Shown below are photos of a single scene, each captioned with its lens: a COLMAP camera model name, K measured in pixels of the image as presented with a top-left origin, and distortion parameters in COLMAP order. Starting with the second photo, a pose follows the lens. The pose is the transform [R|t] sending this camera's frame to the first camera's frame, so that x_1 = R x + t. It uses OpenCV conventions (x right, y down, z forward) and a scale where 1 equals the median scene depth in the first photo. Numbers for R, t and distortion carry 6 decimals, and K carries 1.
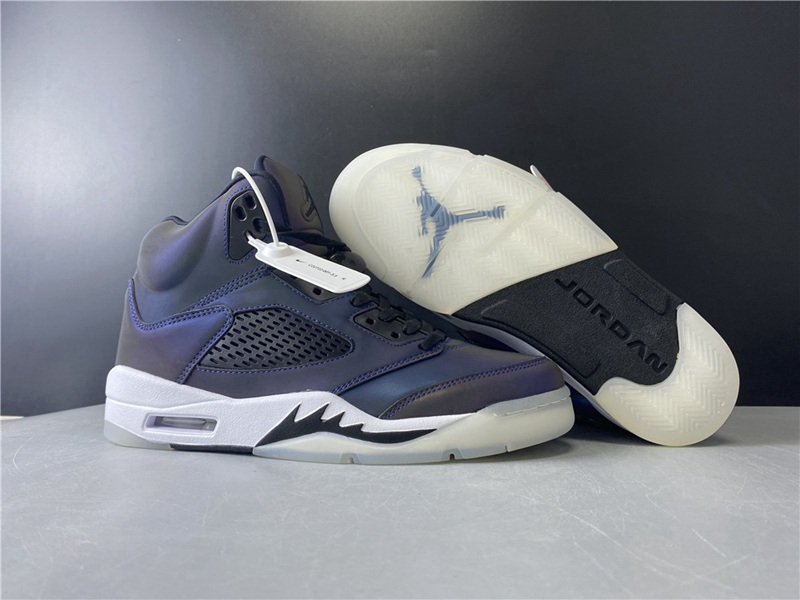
lens RADIAL K [[603.1, 0, 400.0], [0, 603.1, 300.0], [0, 0, 1]] dist [0.067483, -0.108283]
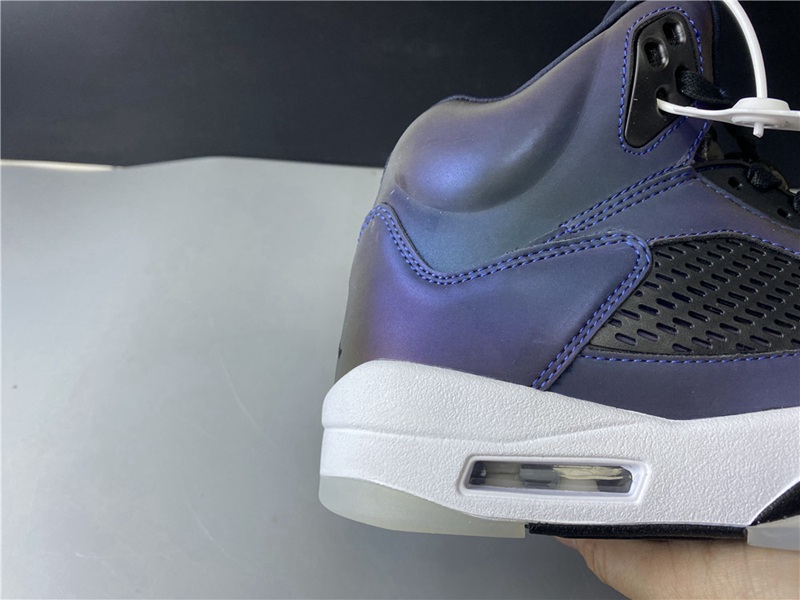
lens RADIAL K [[603.1, 0, 400.0], [0, 603.1, 300.0], [0, 0, 1]] dist [0.067483, -0.108283]
pose [[0.997425, 0.017318, 0.069591, -0.517043], [-0.006583, 0.988417, -0.151622, 0.144157], [-0.071411, 0.150773, 0.985986, 0.542528]]
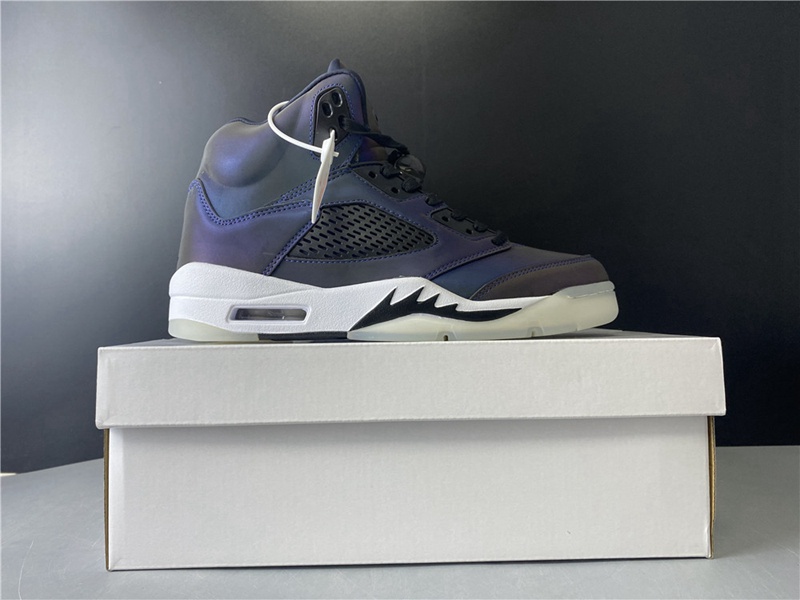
lens RADIAL K [[603.1, 0, 400.0], [0, 603.1, 300.0], [0, 0, 1]] dist [0.067483, -0.108283]
pose [[0.983215, -0.004971, 0.182382, -0.334452], [0.003393, 0.999954, 0.008961, 0.174234], [-0.182419, -0.008192, 0.983187, -0.043708]]
